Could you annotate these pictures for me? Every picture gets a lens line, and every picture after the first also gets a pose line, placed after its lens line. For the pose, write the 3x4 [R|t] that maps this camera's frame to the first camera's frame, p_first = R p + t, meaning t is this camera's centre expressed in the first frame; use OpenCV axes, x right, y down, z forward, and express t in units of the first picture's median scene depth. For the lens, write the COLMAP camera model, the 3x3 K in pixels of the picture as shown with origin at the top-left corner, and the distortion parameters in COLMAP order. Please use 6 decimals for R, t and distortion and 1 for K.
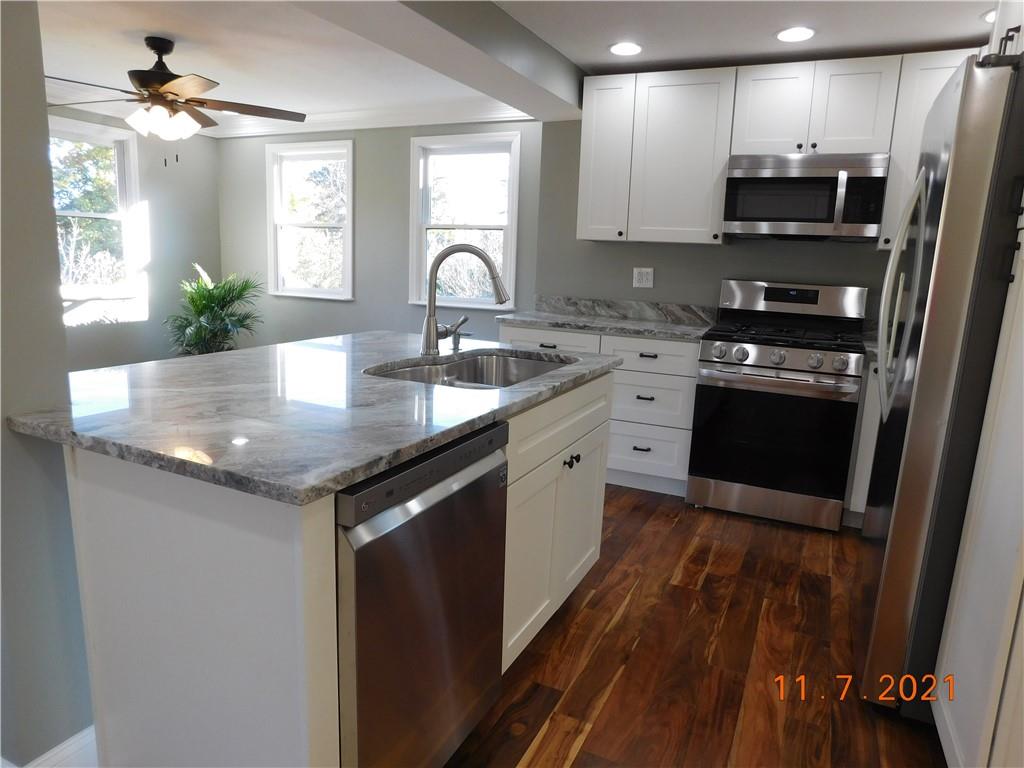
lens RADIAL K [[673.7, 0, 516.9], [0, 673.7, 381.8], [0, 0, 1]] dist [-0.064209, 0.043329]
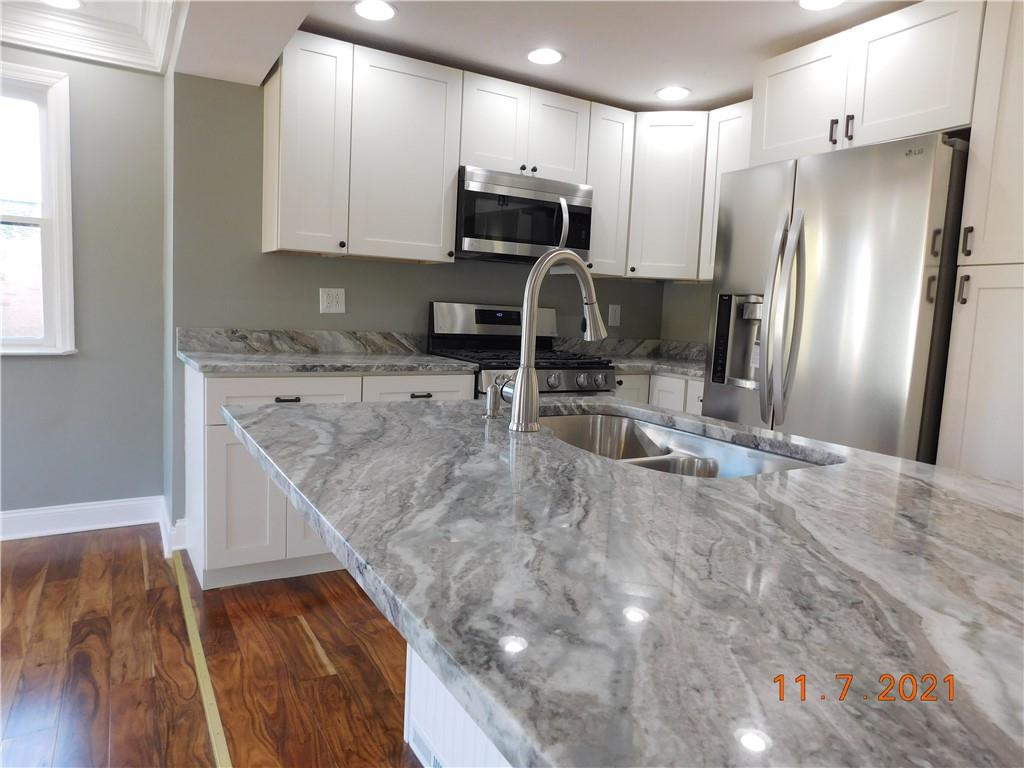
lens RADIAL K [[673.7, 0, 514.6], [0, 673.7, 381.1], [0, 0, 1]] dist [-0.064209, 0.043329]
pose [[0.563659, -0.100993, 0.819810, -0.391123], [0.127642, 0.991225, 0.034349, -0.066684], [-0.816086, 0.085281, 0.571604, 0.417402]]
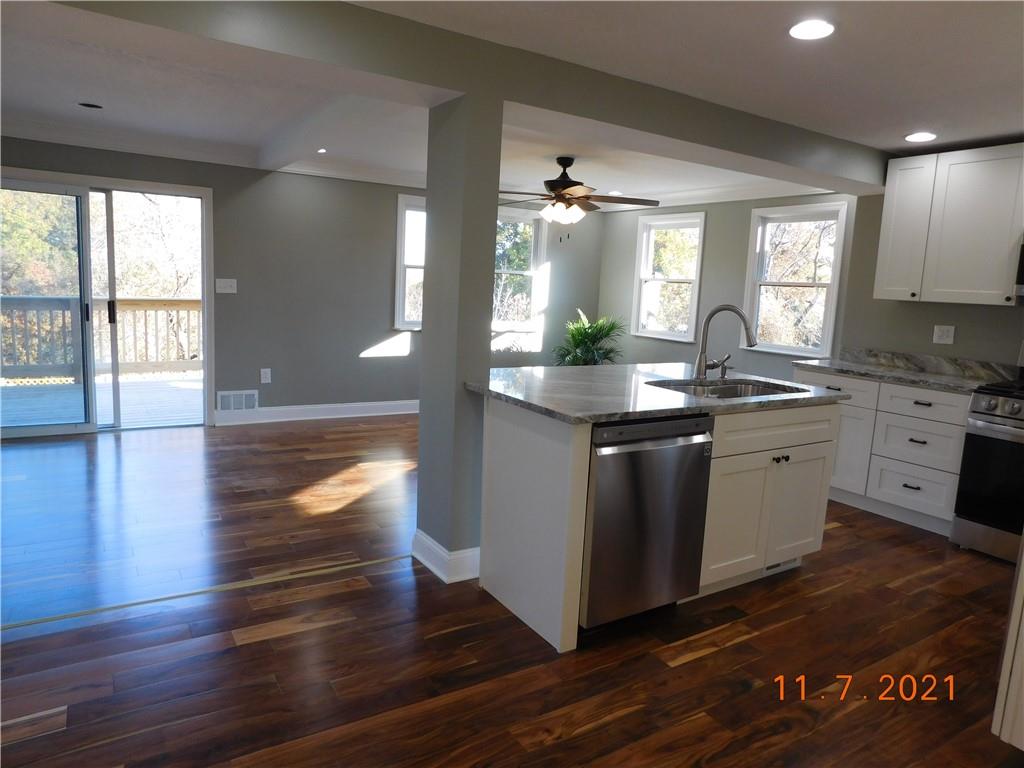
lens RADIAL K [[673.7, 0, 513.1], [0, 673.7, 382.1], [0, 0, 1]] dist [-0.064209, 0.043329]
pose [[0.844600, 0.079993, -0.529388, 0.190303], [-0.114440, 0.992897, -0.032549, 0.038055], [0.523024, 0.088074, 0.847755, -0.283275]]
